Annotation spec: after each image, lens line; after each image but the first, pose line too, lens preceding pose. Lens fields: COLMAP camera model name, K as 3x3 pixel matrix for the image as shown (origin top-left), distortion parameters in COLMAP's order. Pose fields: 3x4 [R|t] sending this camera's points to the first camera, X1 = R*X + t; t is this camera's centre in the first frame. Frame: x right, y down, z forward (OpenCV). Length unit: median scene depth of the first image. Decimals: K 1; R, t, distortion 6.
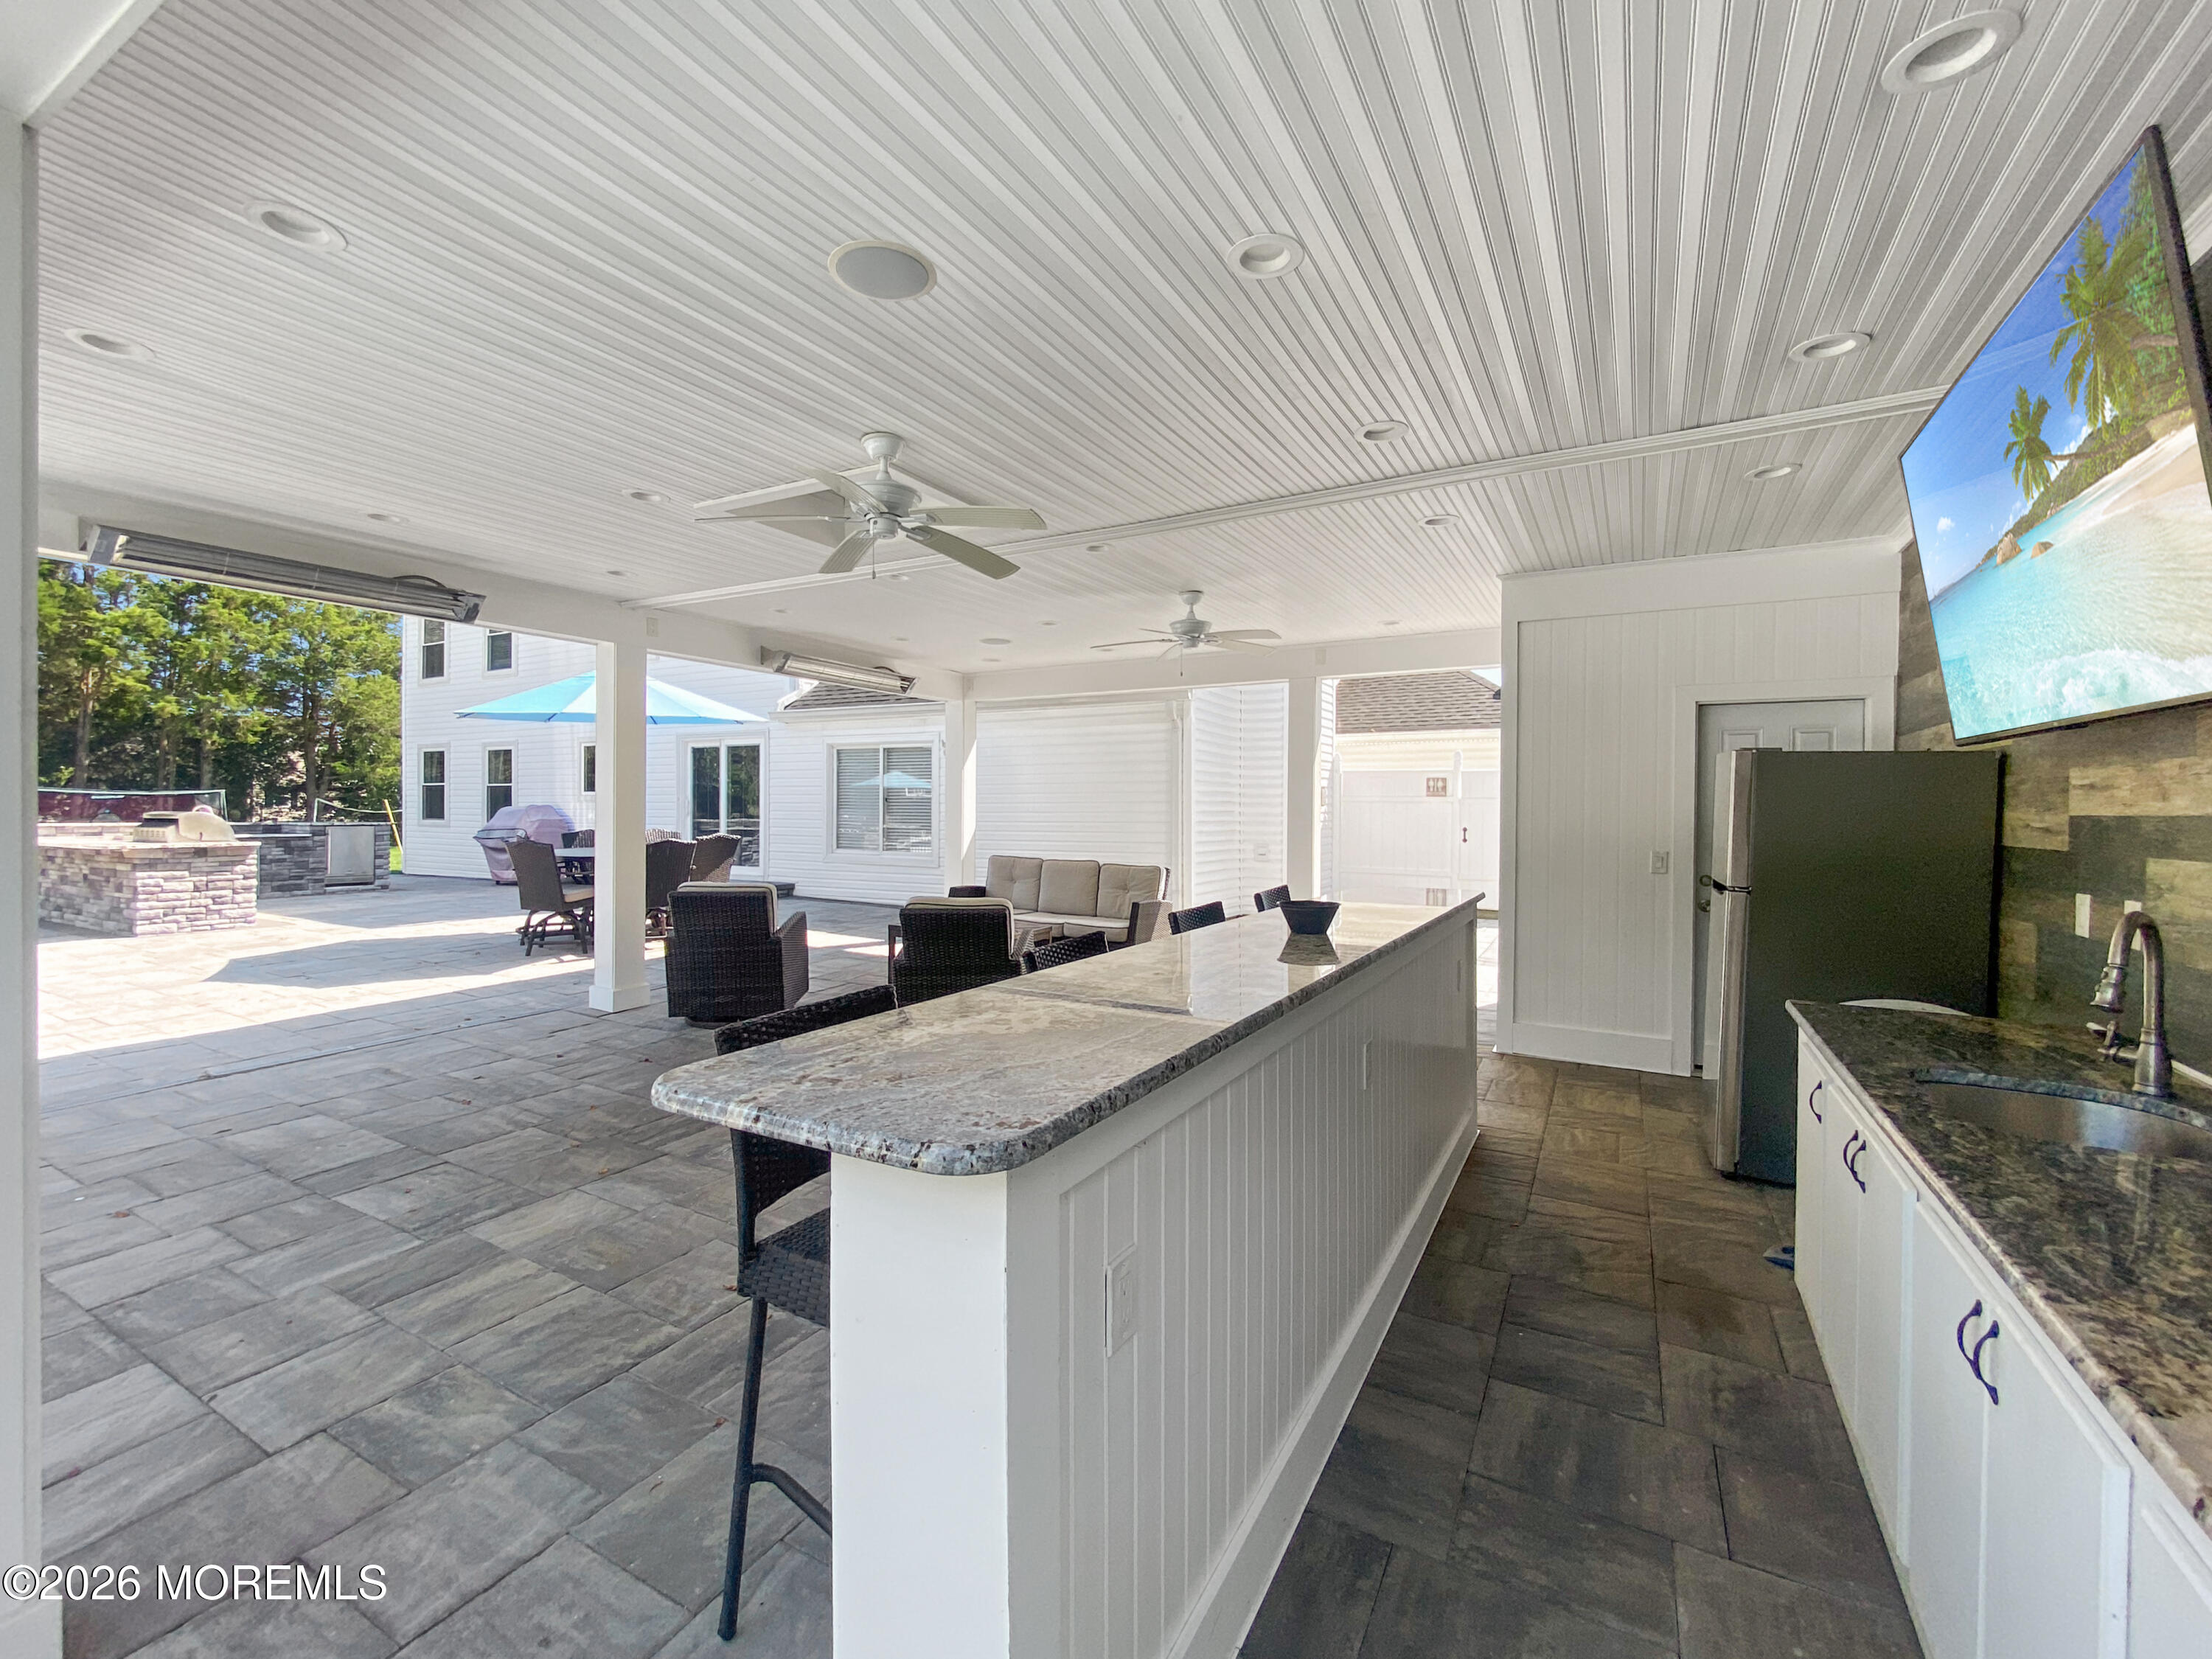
lens RADIAL K [[917.0, 0, 1118.8], [0, 917.0, 825.2], [0, 0, 1]] dist [0.004580, 0.000378]
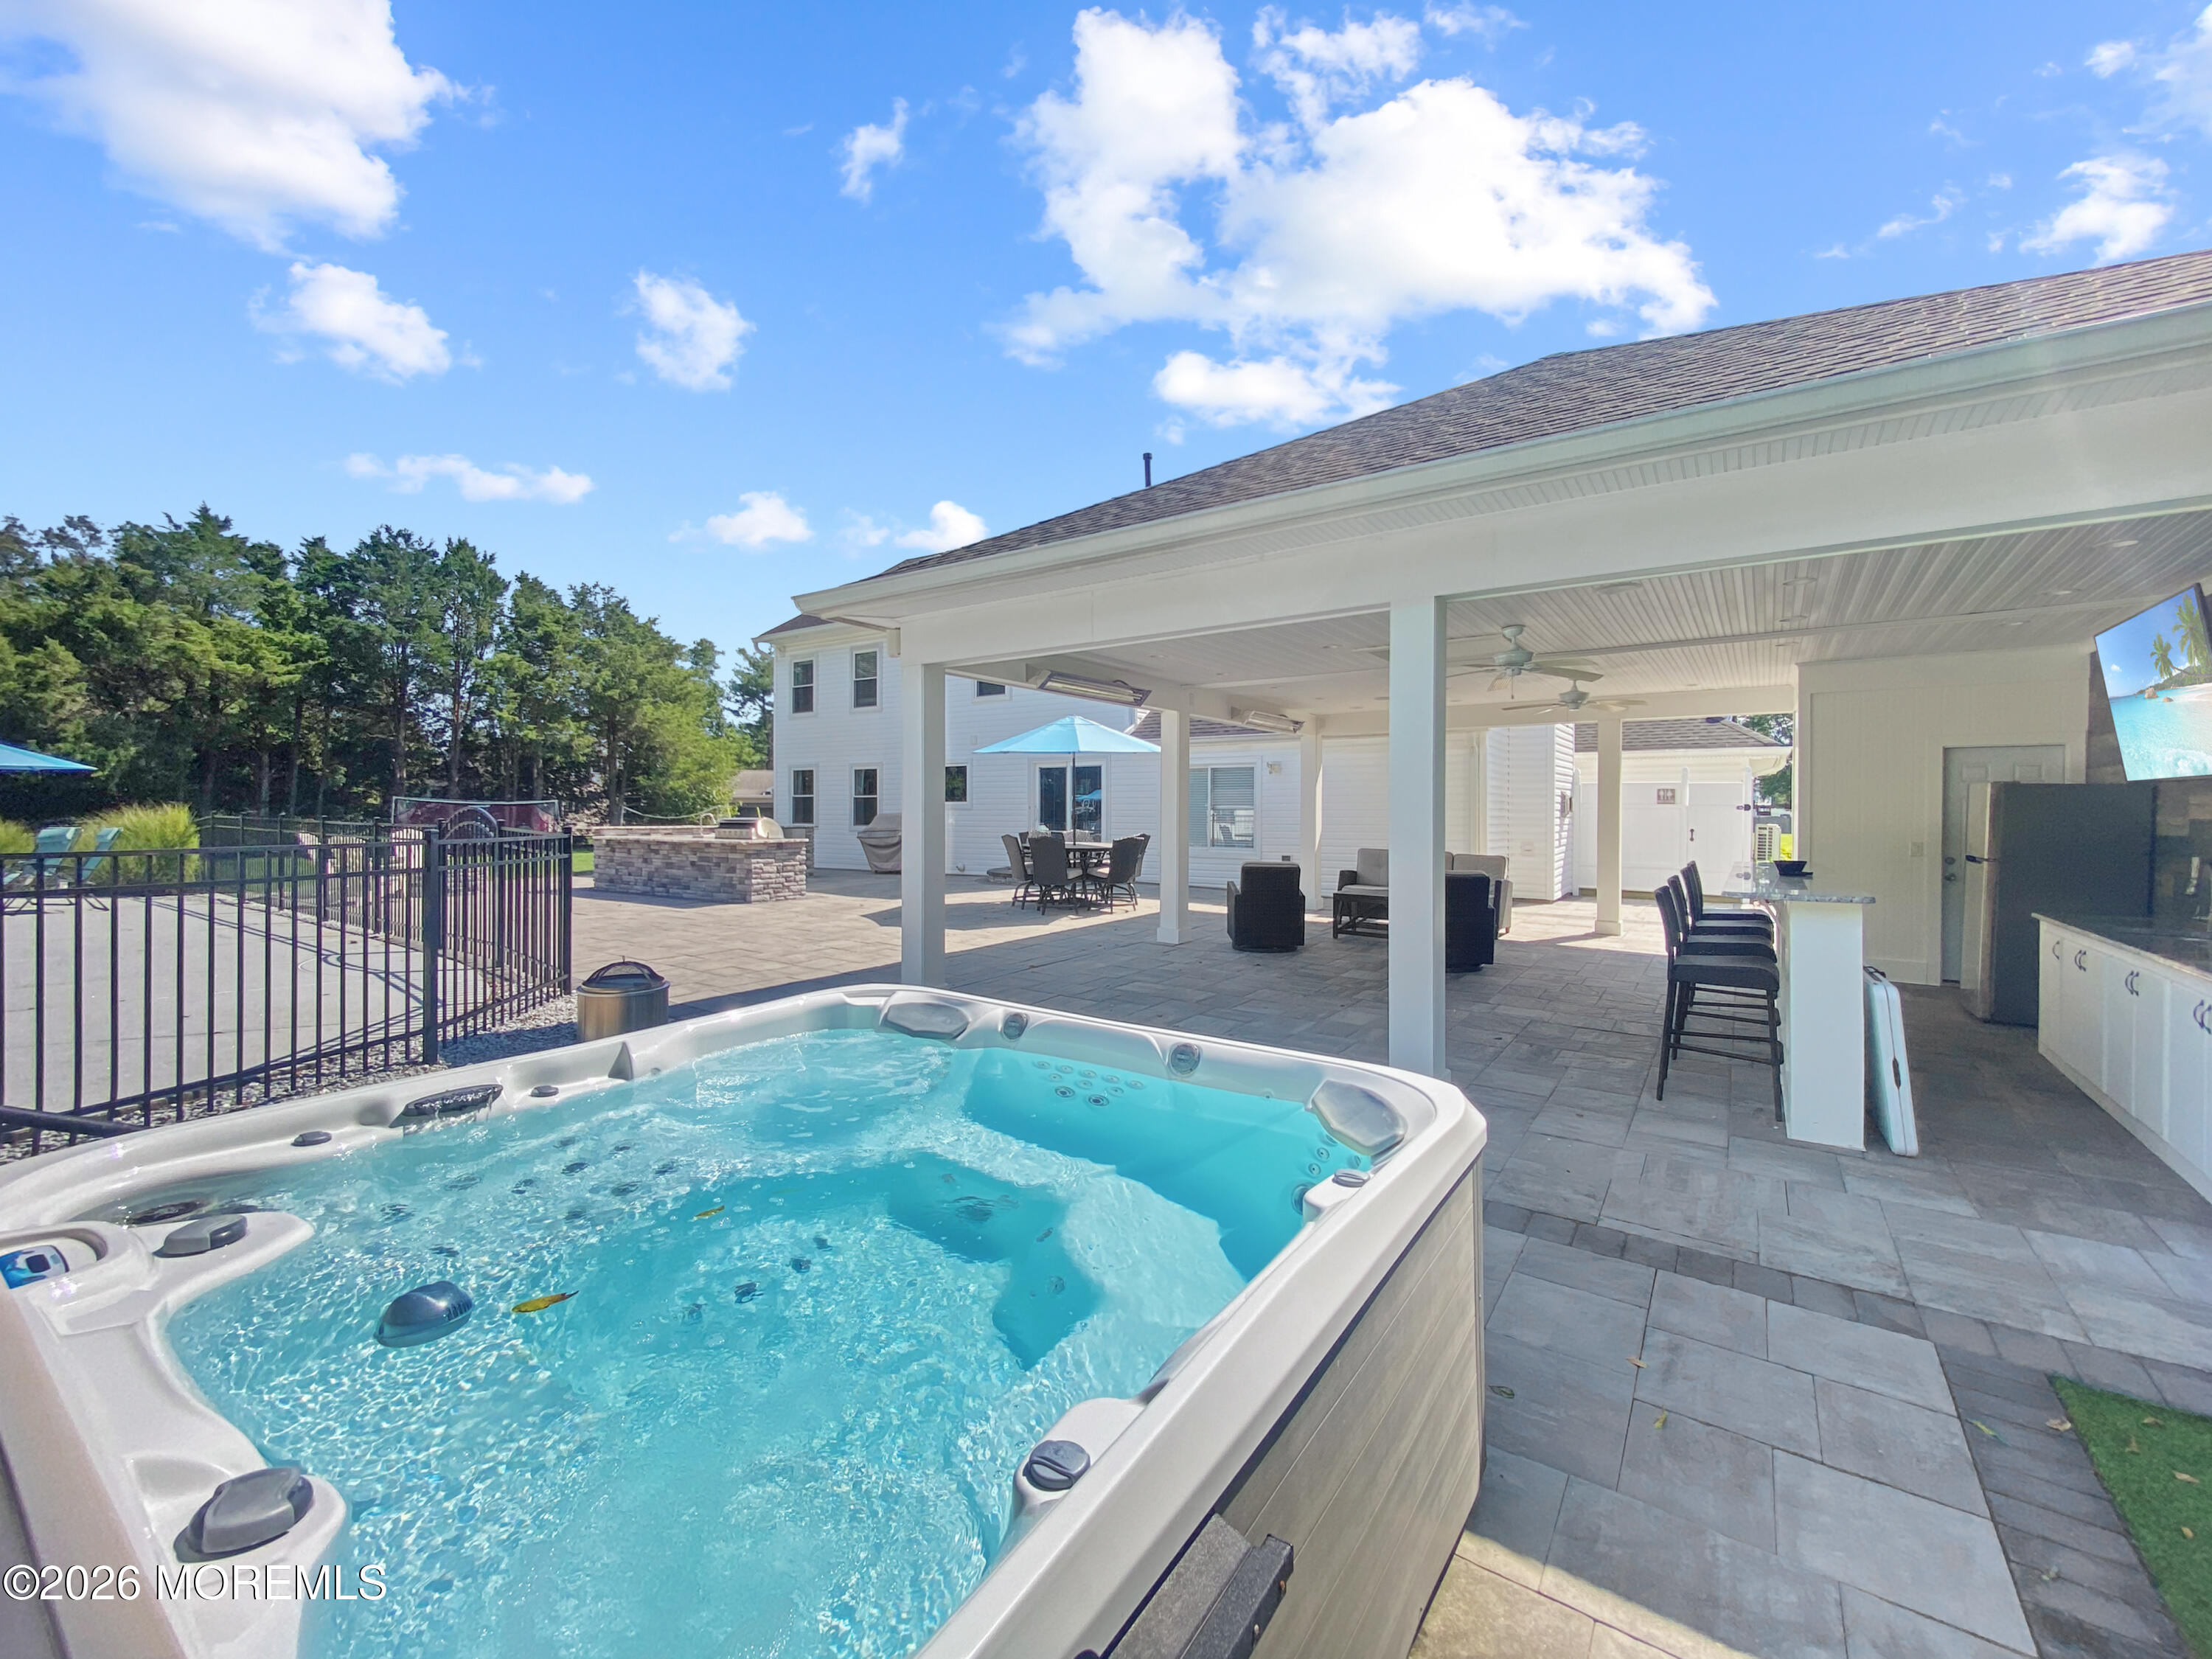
lens RADIAL K [[917.0, 0, 1100.6], [0, 917.0, 828.4], [0, 0, 1]] dist [0.004580, 0.000378]
pose [[0.995016, -0.000769, -0.099716, -0.355828], [0.000670, 0.999999, -0.001025, 0.003480], [0.099716, 0.000953, 0.995015, -0.389738]]
